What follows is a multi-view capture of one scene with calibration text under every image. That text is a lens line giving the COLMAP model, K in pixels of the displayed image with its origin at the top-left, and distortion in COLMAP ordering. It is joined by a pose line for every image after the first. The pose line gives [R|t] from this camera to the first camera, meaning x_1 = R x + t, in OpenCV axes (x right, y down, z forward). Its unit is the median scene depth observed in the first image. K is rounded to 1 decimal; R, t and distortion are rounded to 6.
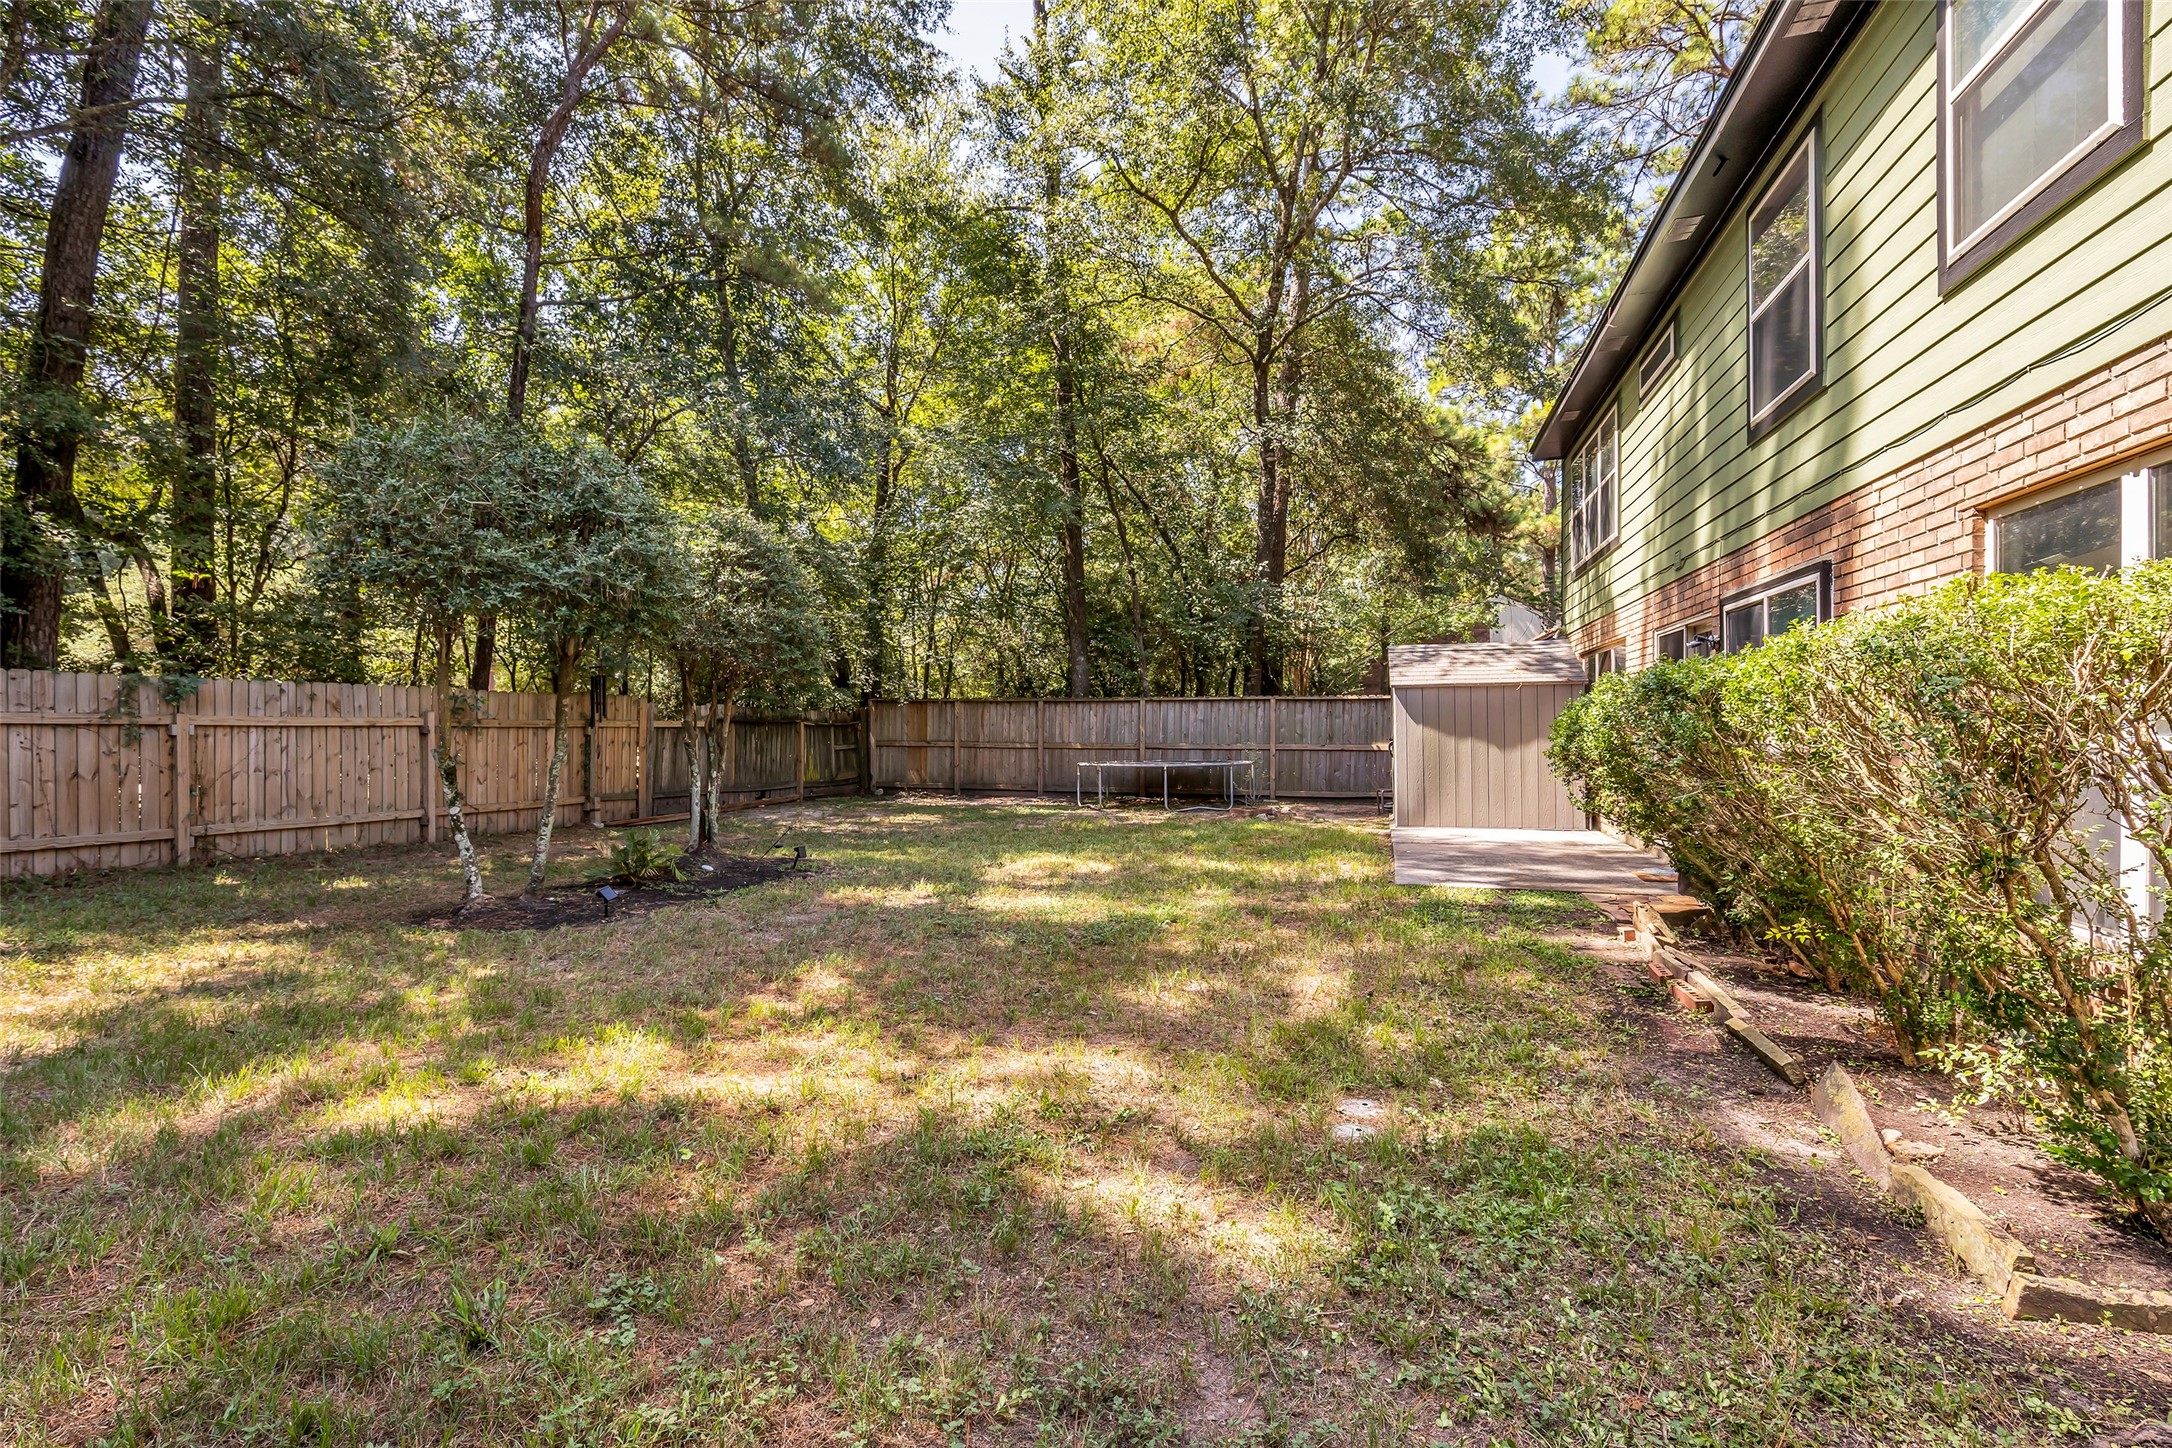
lens RADIAL K [[987.5, 0, 1084.9], [0, 987.5, 717.4], [0, 0, 1]] dist [-0.014284, 0.000615]
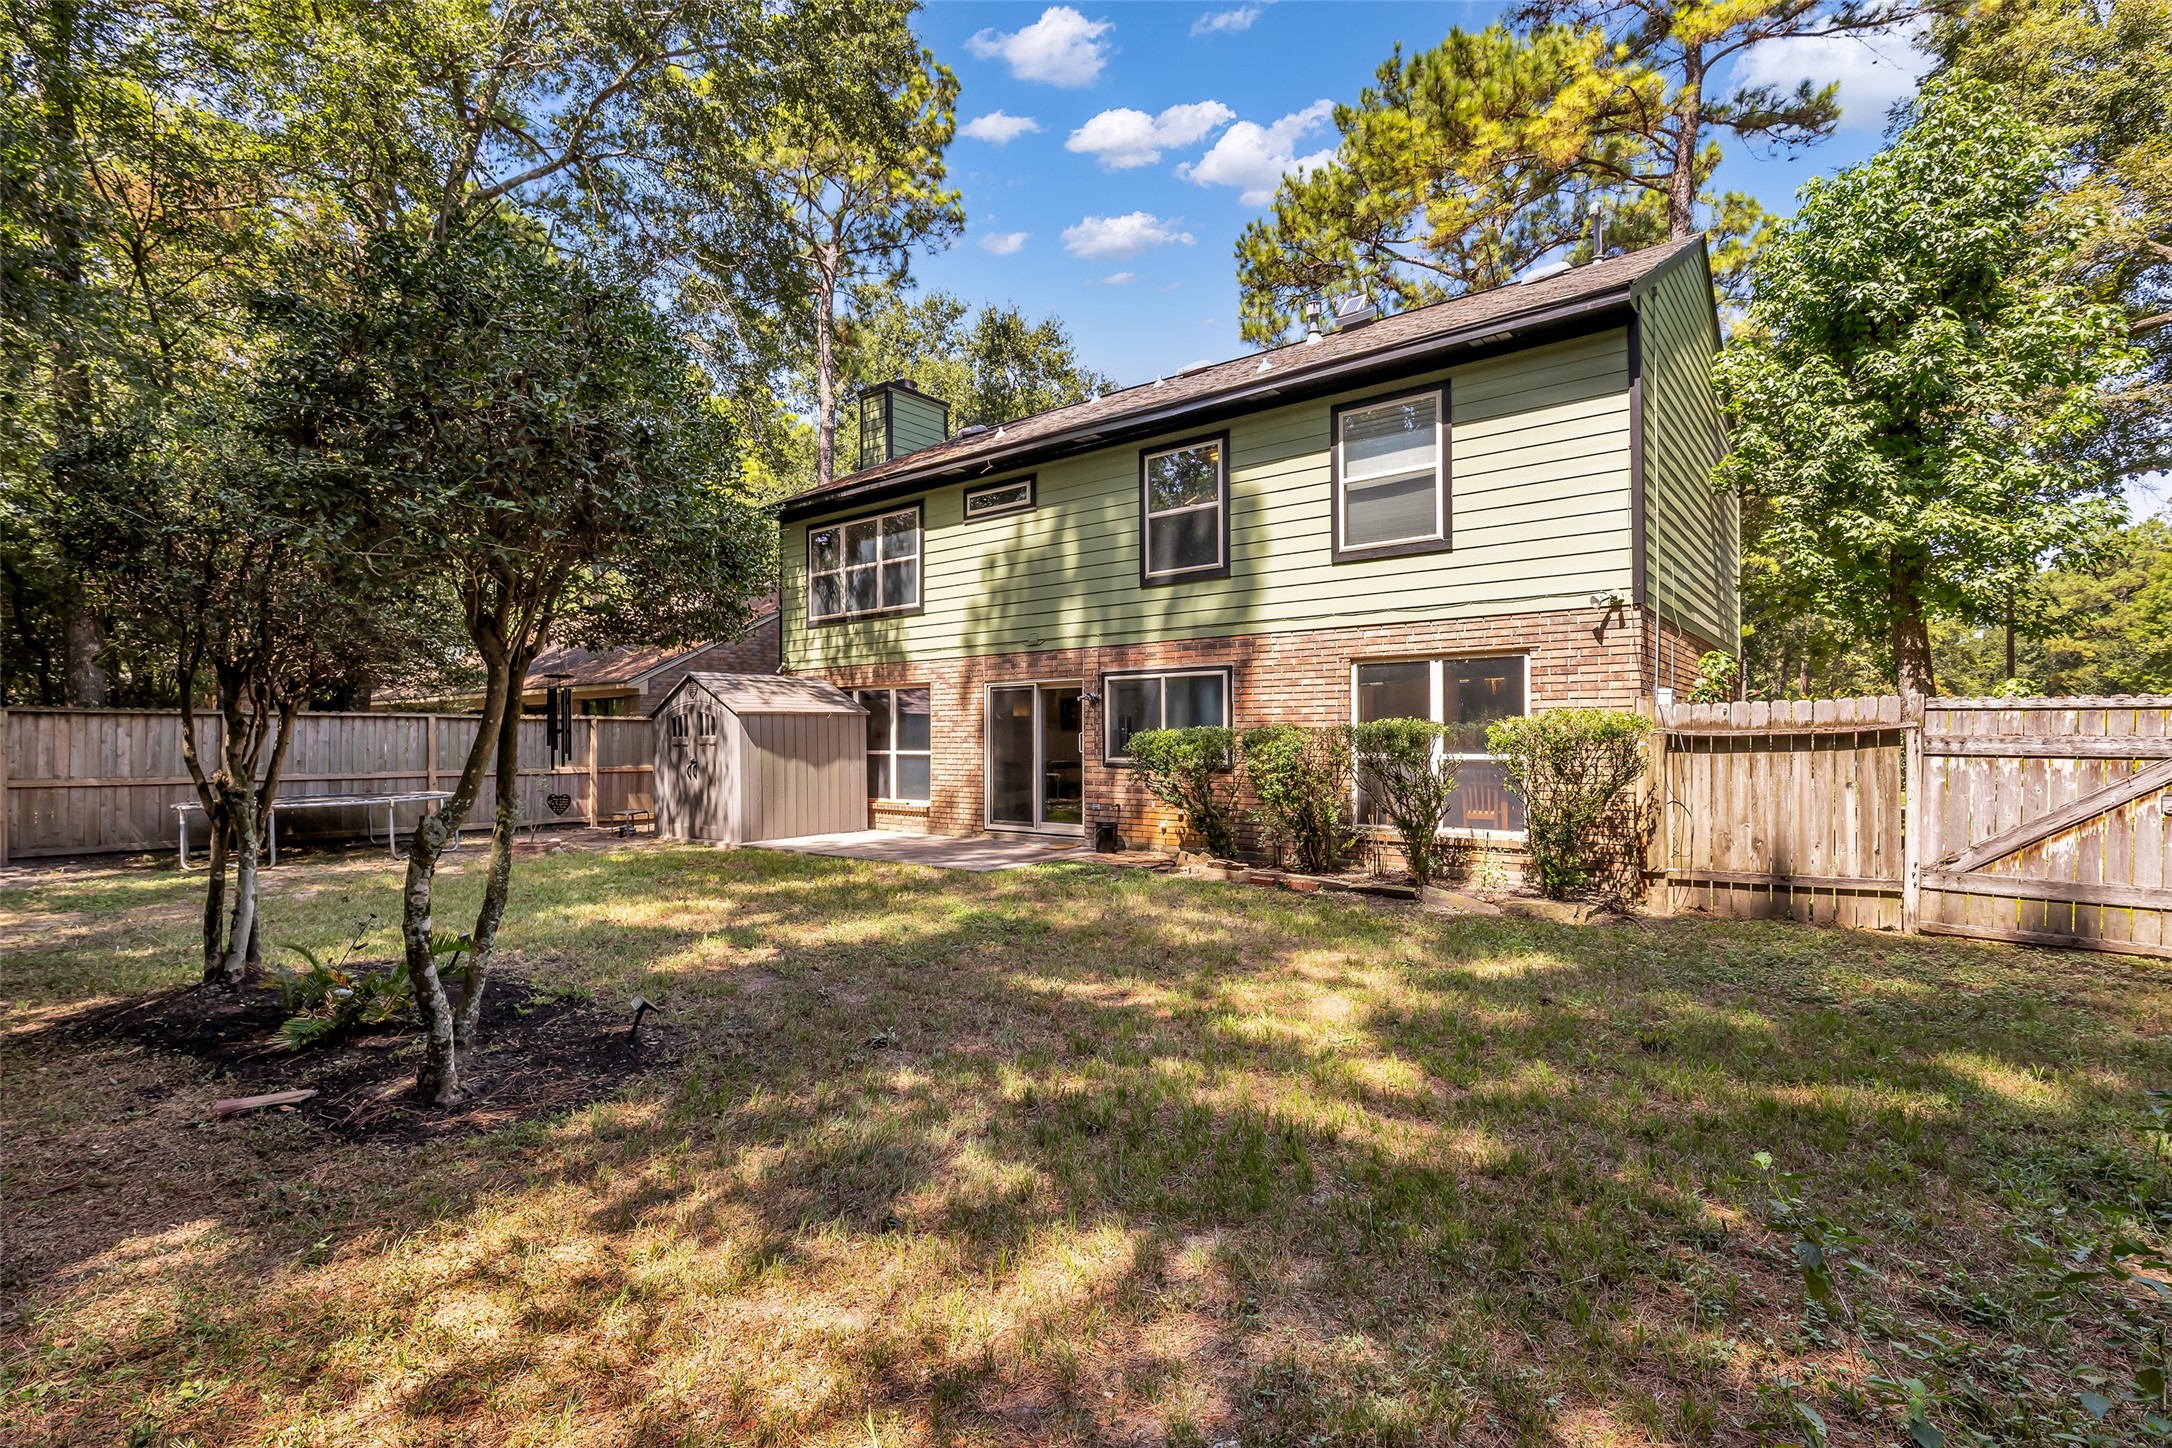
lens RADIAL K [[987.5, 0, 1085.0], [0, 987.5, 738.9], [0, 0, 1]] dist [-0.014284, 0.000615]
pose [[0.384700, -0.002055, 0.923039, -1.512411], [-0.004548, 0.999981, 0.004121, -0.023885], [-0.923030, -0.005784, 0.384684, 0.647960]]
